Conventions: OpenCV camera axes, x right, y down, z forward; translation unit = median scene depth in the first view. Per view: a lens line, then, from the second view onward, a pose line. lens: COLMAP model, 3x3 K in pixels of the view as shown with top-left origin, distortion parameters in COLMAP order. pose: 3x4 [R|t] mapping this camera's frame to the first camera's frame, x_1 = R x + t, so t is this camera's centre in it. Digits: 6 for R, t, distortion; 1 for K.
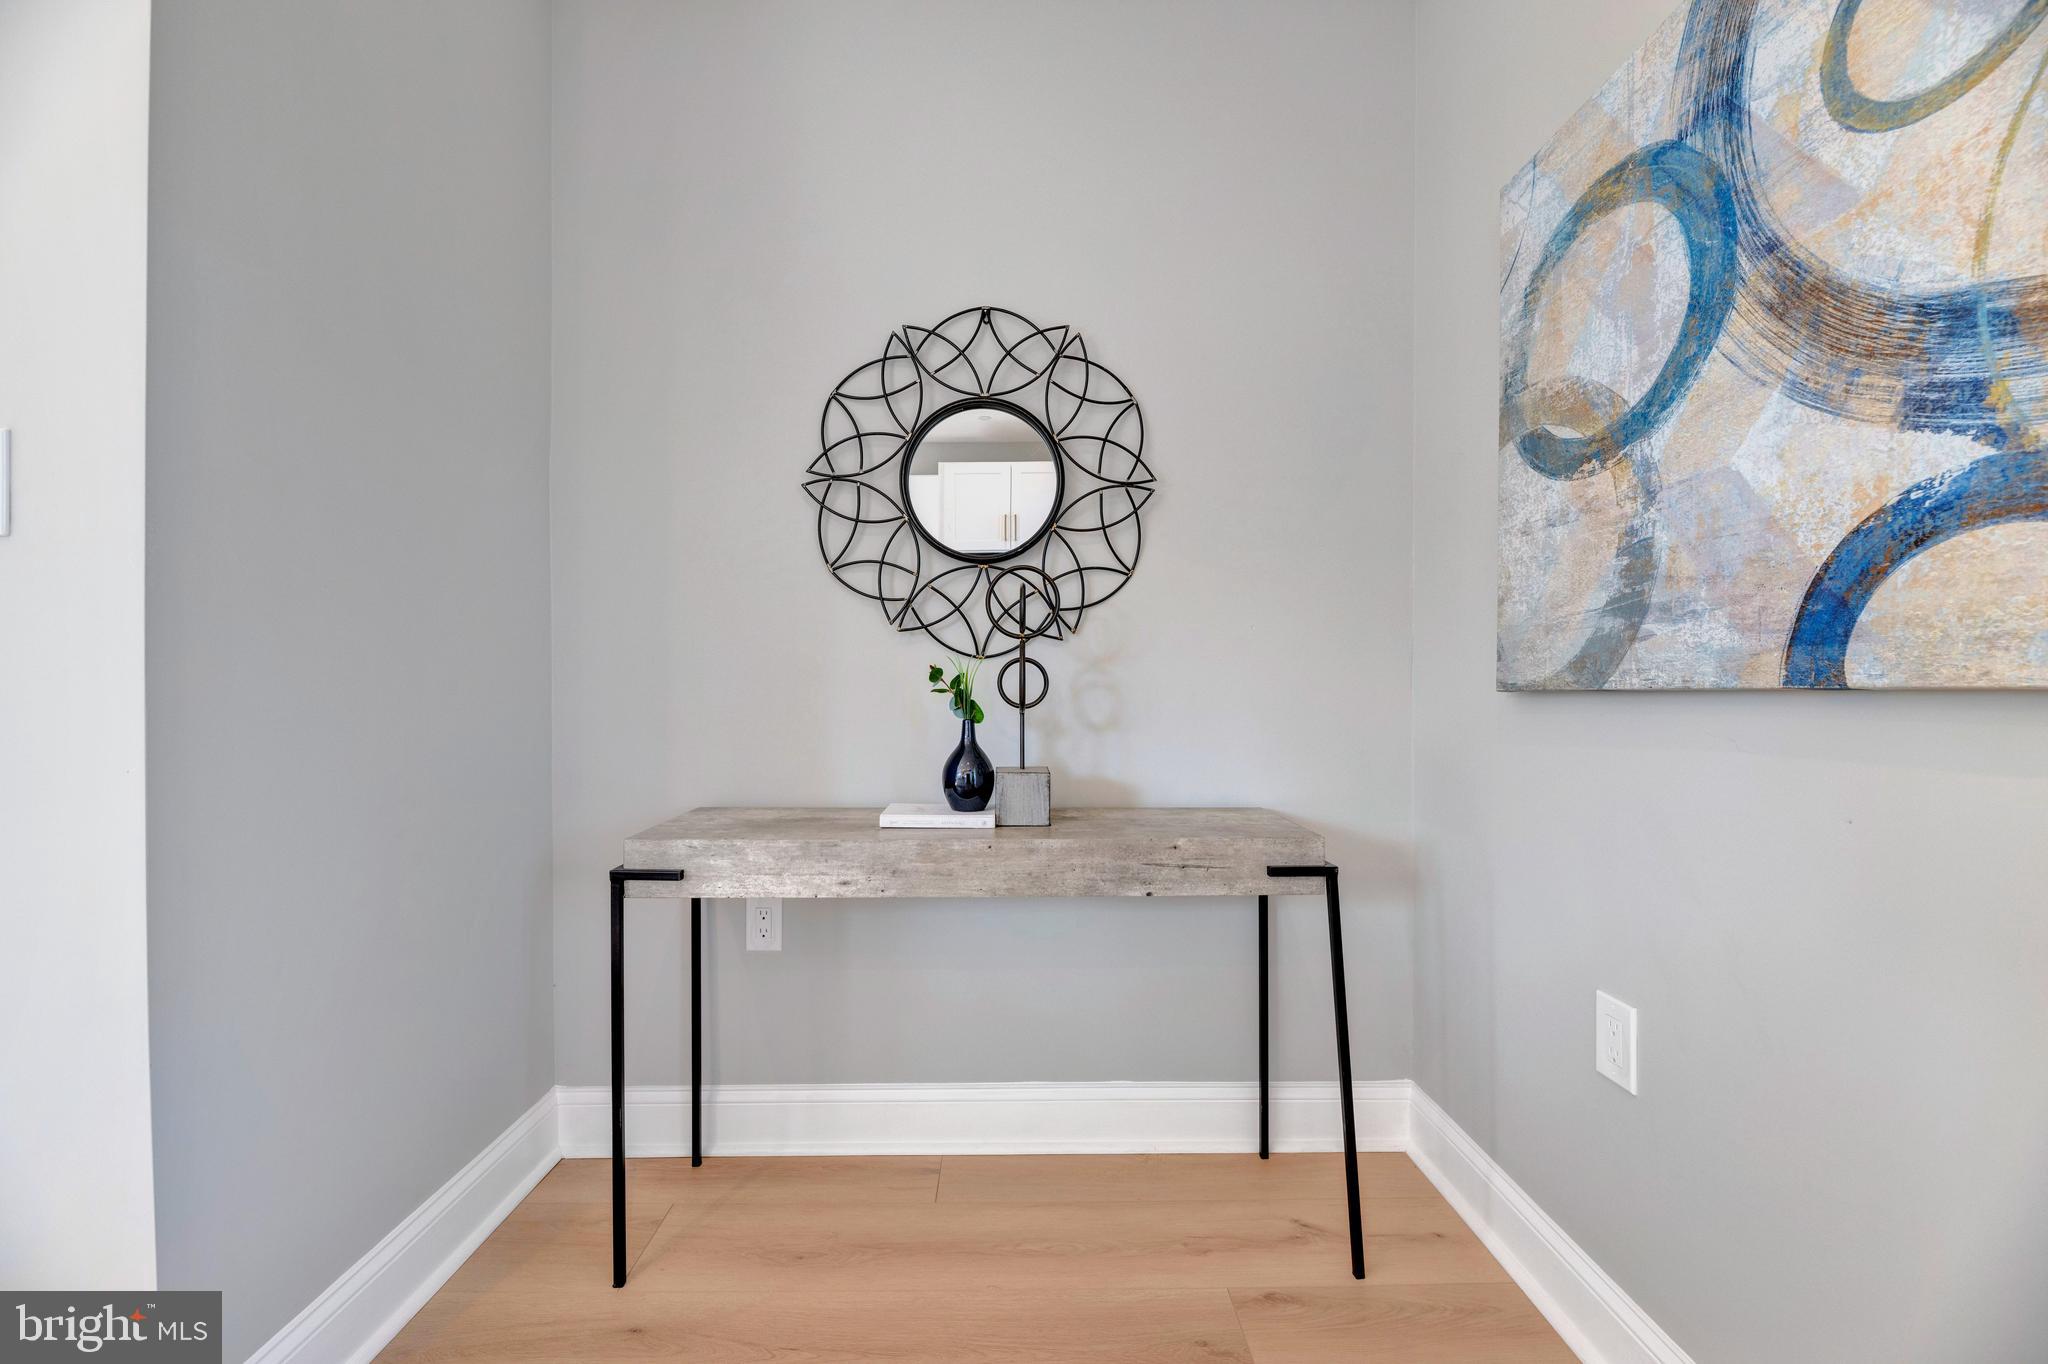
lens RADIAL K [[826.0, 0, 1024.1], [0, 826.0, 681.0], [0, 0, 1]] dist [-0.000006, -0.003113]
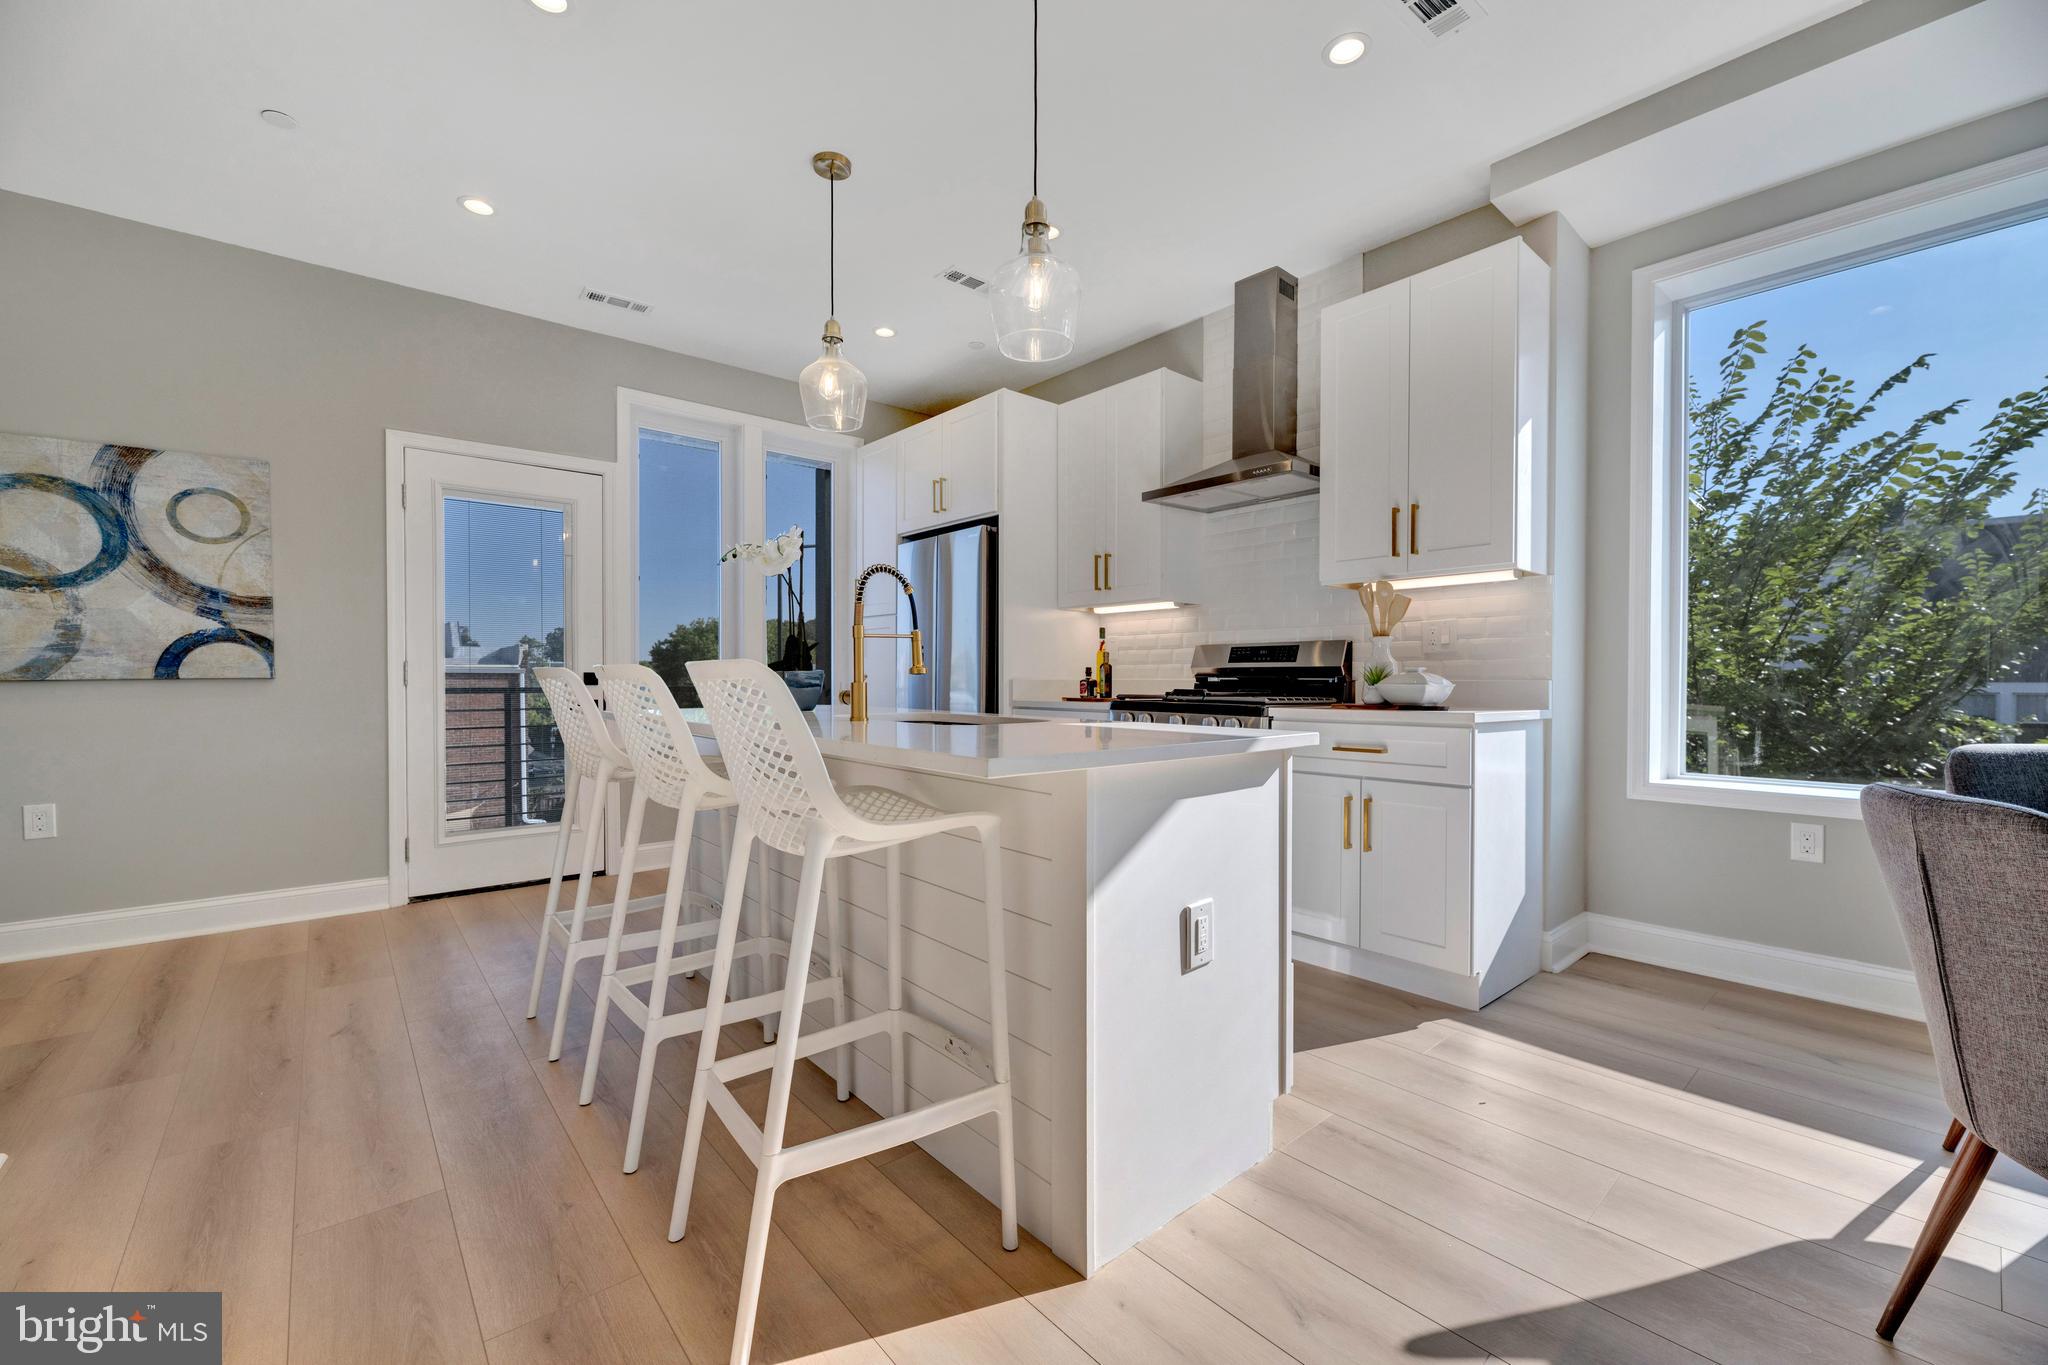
lens RADIAL K [[826.0, 0, 1024.6], [0, 826.0, 684.3], [0, 0, 1]] dist [-0.000006, -0.003113]
pose [[-0.639004, -0.003027, 0.769197, -3.652801], [0.002835, 0.999976, 0.006291, 0.019375], [-0.769198, 0.006201, -0.638981, 0.343615]]
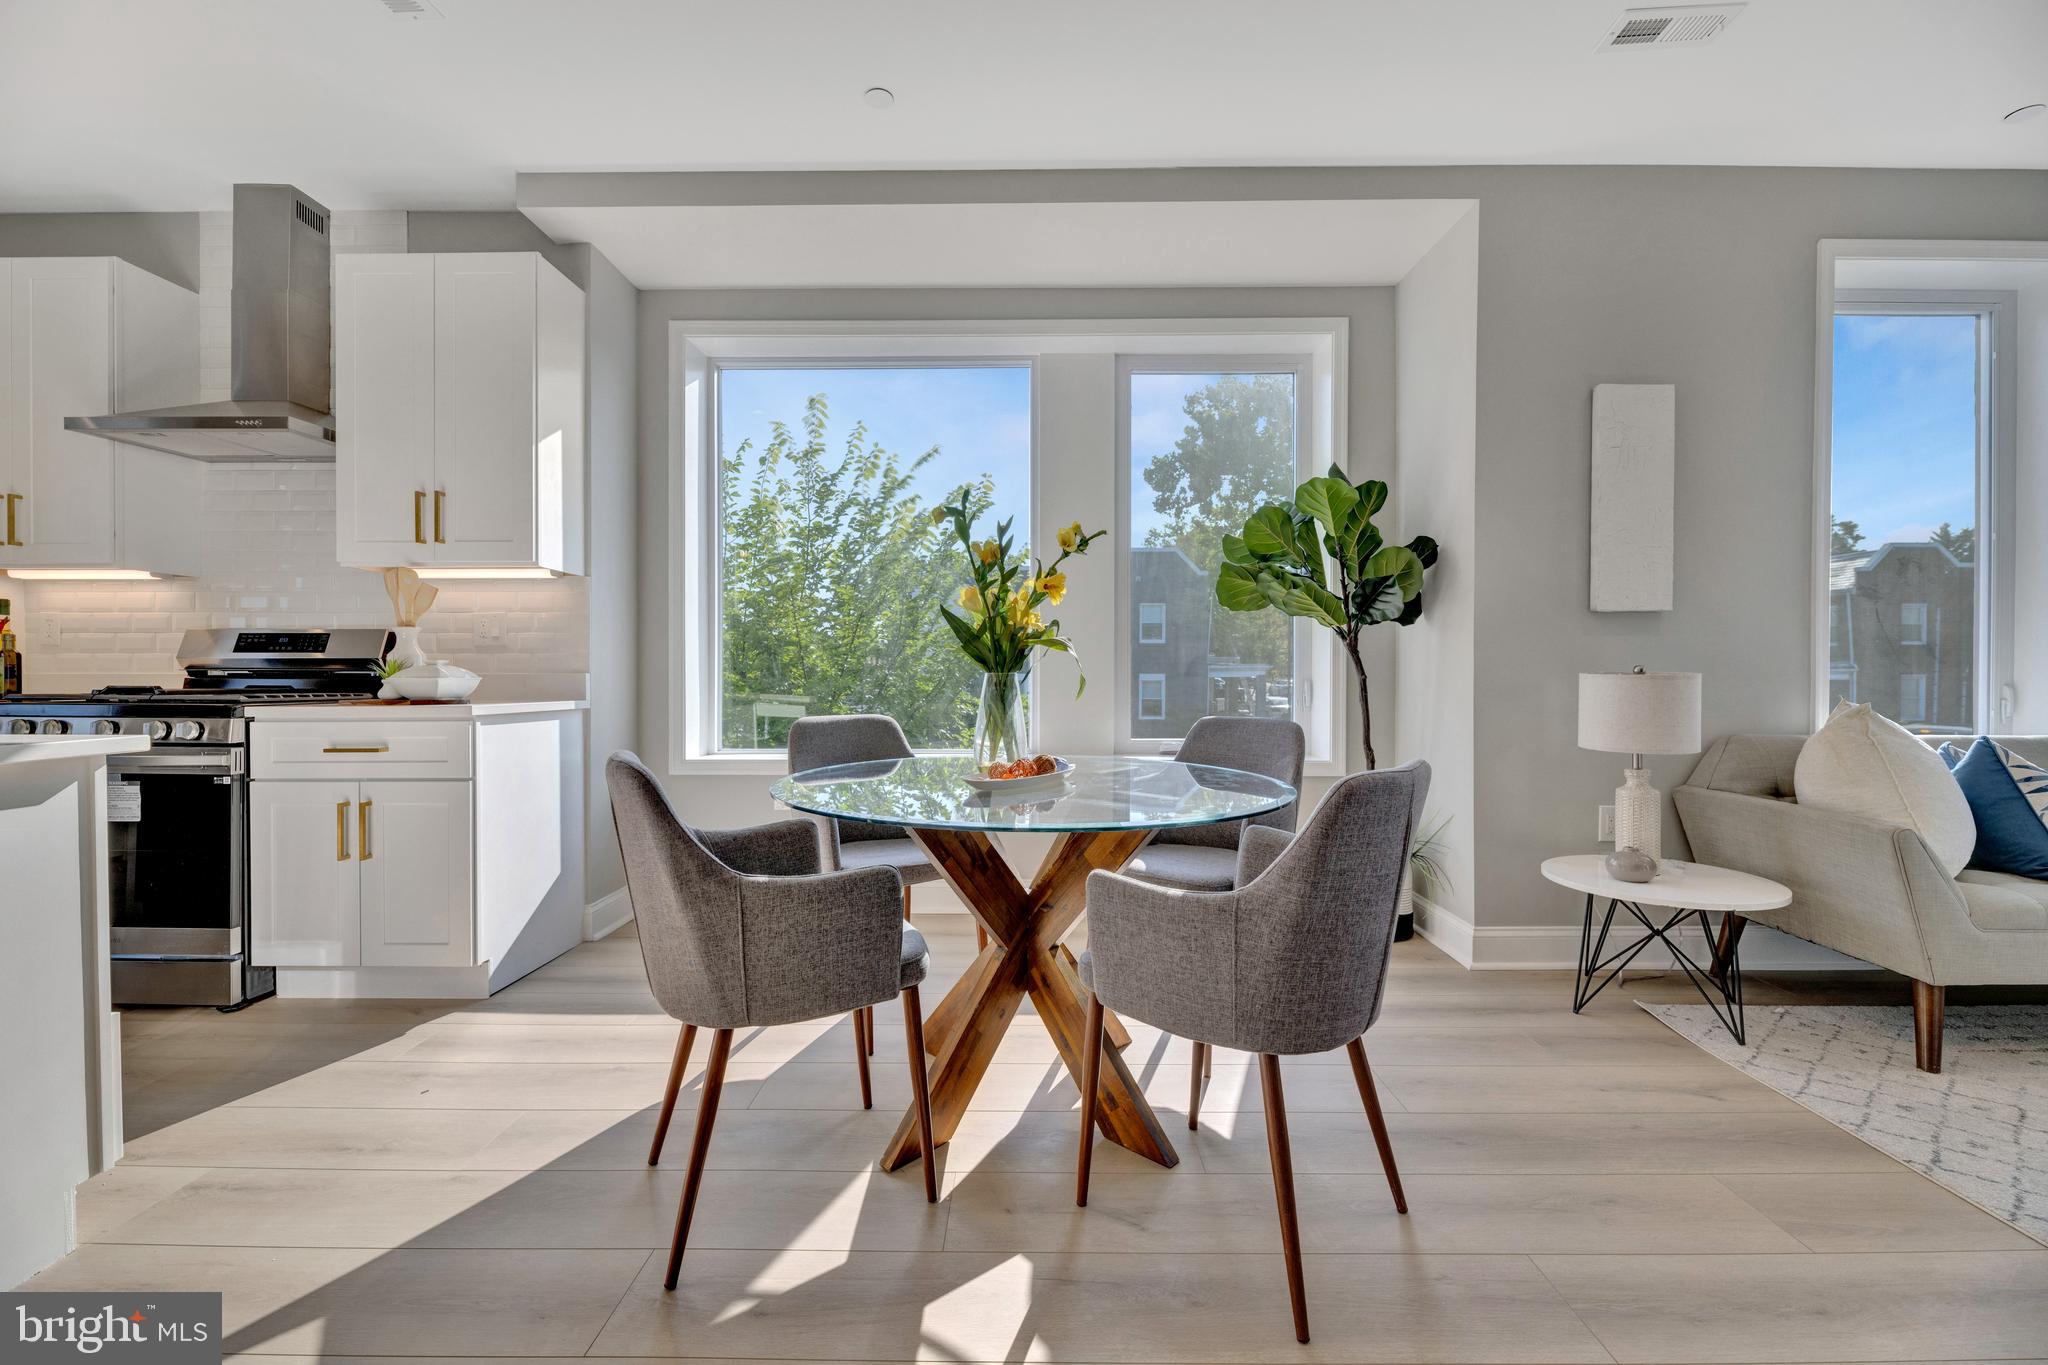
lens RADIAL K [[826.0, 0, 1031.2], [0, 826.0, 680.3], [0, 0, 1]] dist [-0.000006, -0.003113]
pose [[-0.999825, 0.002134, 0.018601, -4.336589], [0.002410, 0.999887, 0.014834, 0.013209], [-0.018567, 0.014876, -0.999717, 0.206168]]
